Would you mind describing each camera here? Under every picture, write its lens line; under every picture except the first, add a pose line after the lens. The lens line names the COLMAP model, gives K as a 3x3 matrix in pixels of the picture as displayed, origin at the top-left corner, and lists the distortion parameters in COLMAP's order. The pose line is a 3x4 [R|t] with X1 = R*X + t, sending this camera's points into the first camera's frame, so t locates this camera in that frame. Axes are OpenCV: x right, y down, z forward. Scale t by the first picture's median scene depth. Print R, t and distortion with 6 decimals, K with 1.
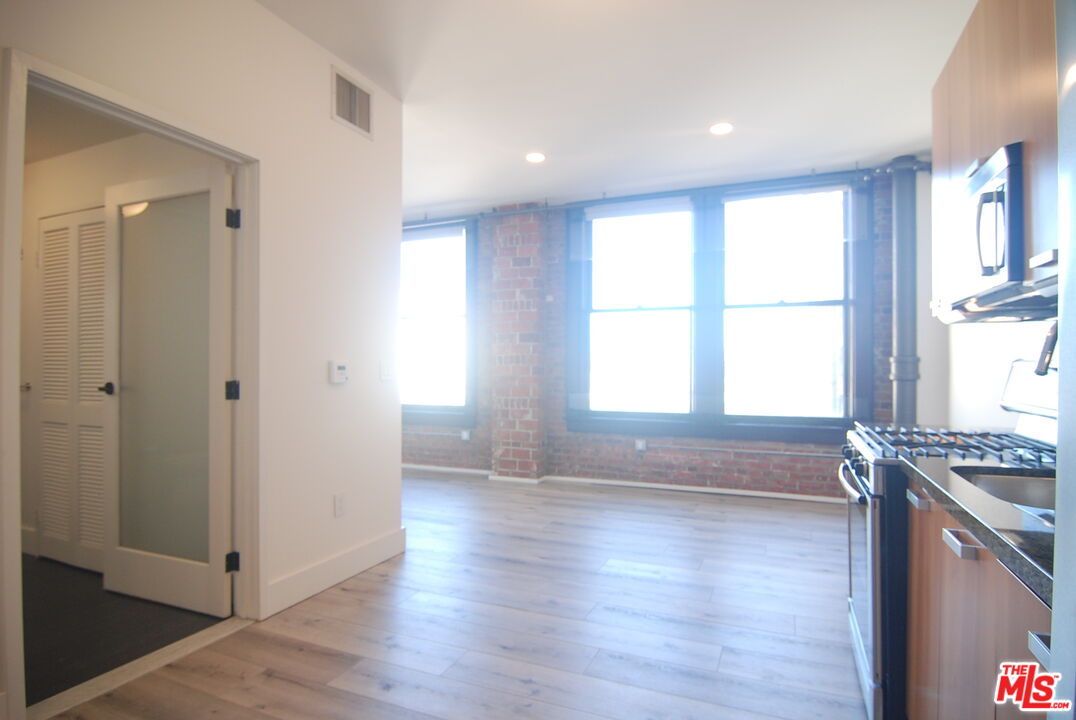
lens RADIAL K [[578.2, 0, 536.4], [0, 578.2, 366.1], [0, 0, 1]] dist [-0.006178, -0.012650]
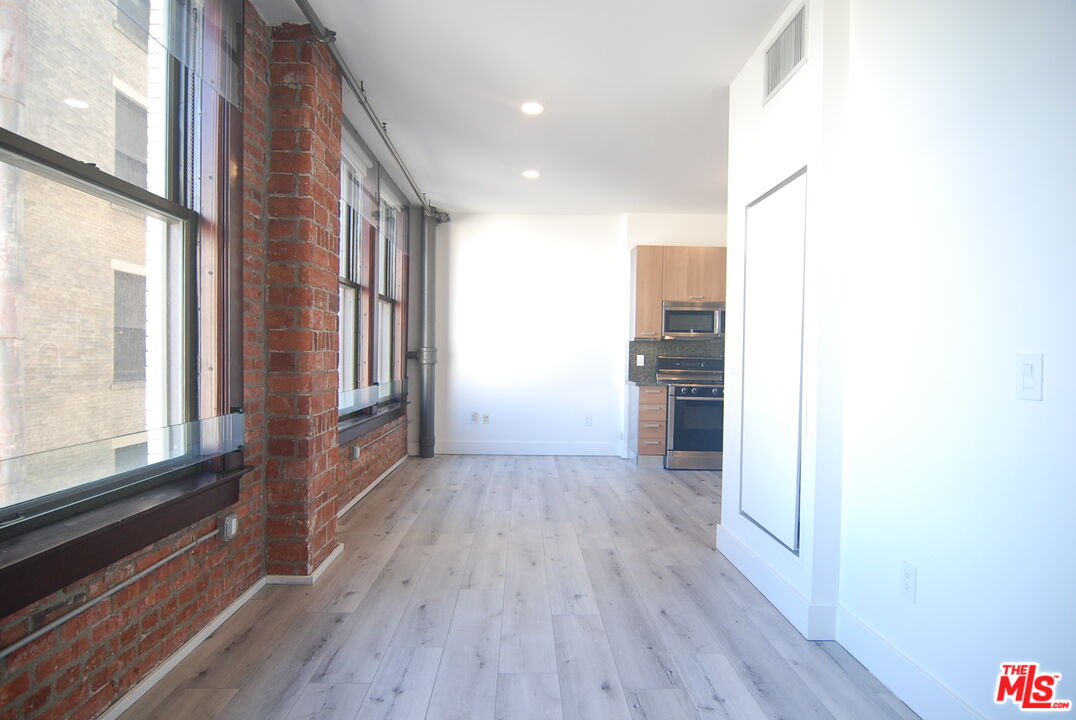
lens RADIAL K [[583.2, 0, 538.0], [0, 583.2, 367.2], [0, 0, 1]] dist [-0.002034, -0.014331]
pose [[-0.416919, -0.024392, 0.908616, -0.665876], [-0.015250, 0.999687, 0.019840, -0.000516], [-0.908816, -0.005584, -0.417161, 1.137183]]
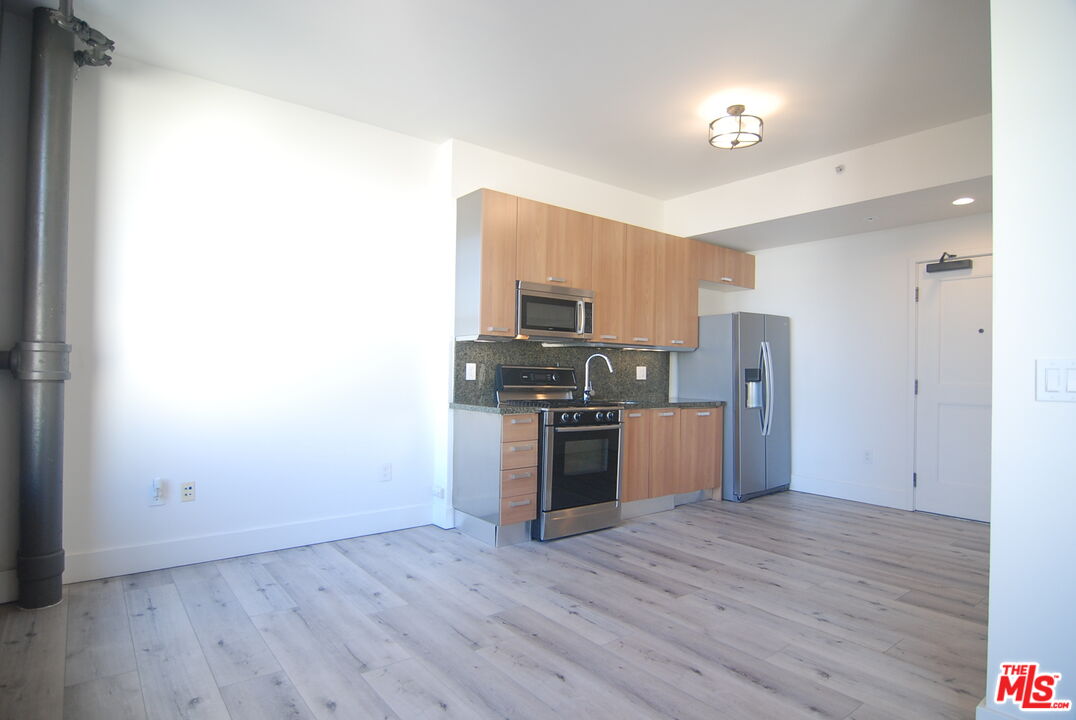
lens RADIAL K [[578.2, 0, 536.4], [0, 578.2, 366.1], [0, 0, 1]] dist [-0.006178, -0.012650]
pose [[-0.878981, -0.010567, 0.476740, -0.085580], [-0.016702, 0.999823, -0.008632, 0.004193], [-0.476565, -0.015550, -0.879002, 1.074121]]
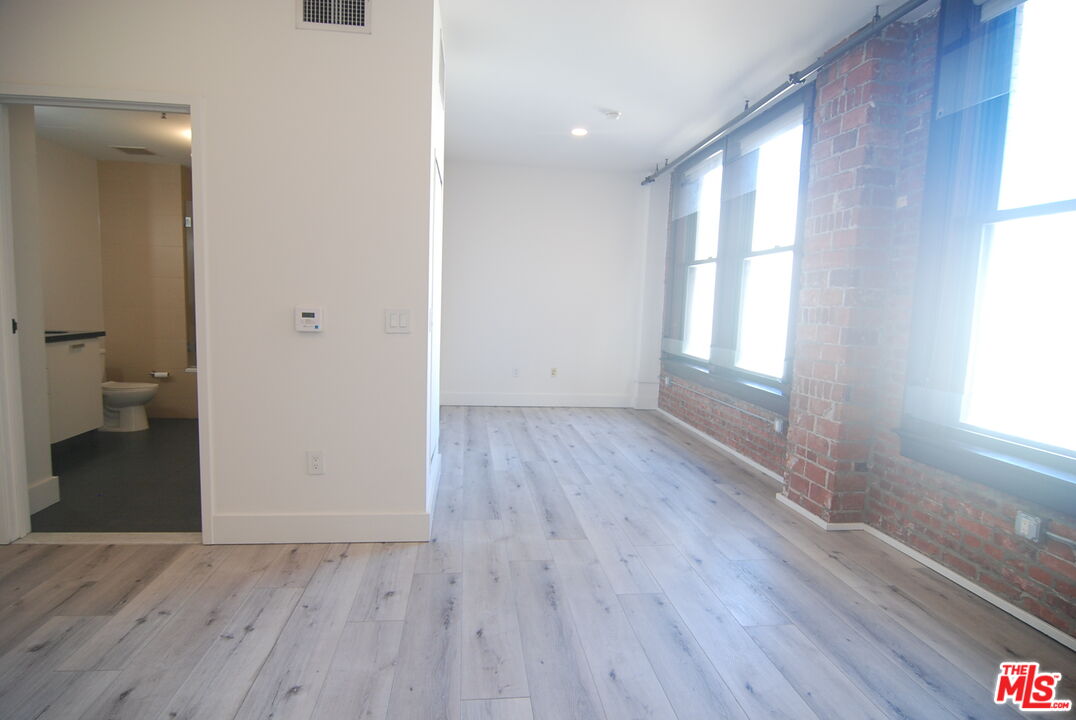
lens RADIAL K [[578.2, 0, 536.4], [0, 578.2, 366.1], [0, 0, 1]] dist [-0.006178, -0.012650]
pose [[0.500905, 0.110753, -0.858387, 0.356368], [-0.033008, 0.993502, 0.108924, -0.015601], [0.864872, -0.026227, 0.501306, 0.489484]]
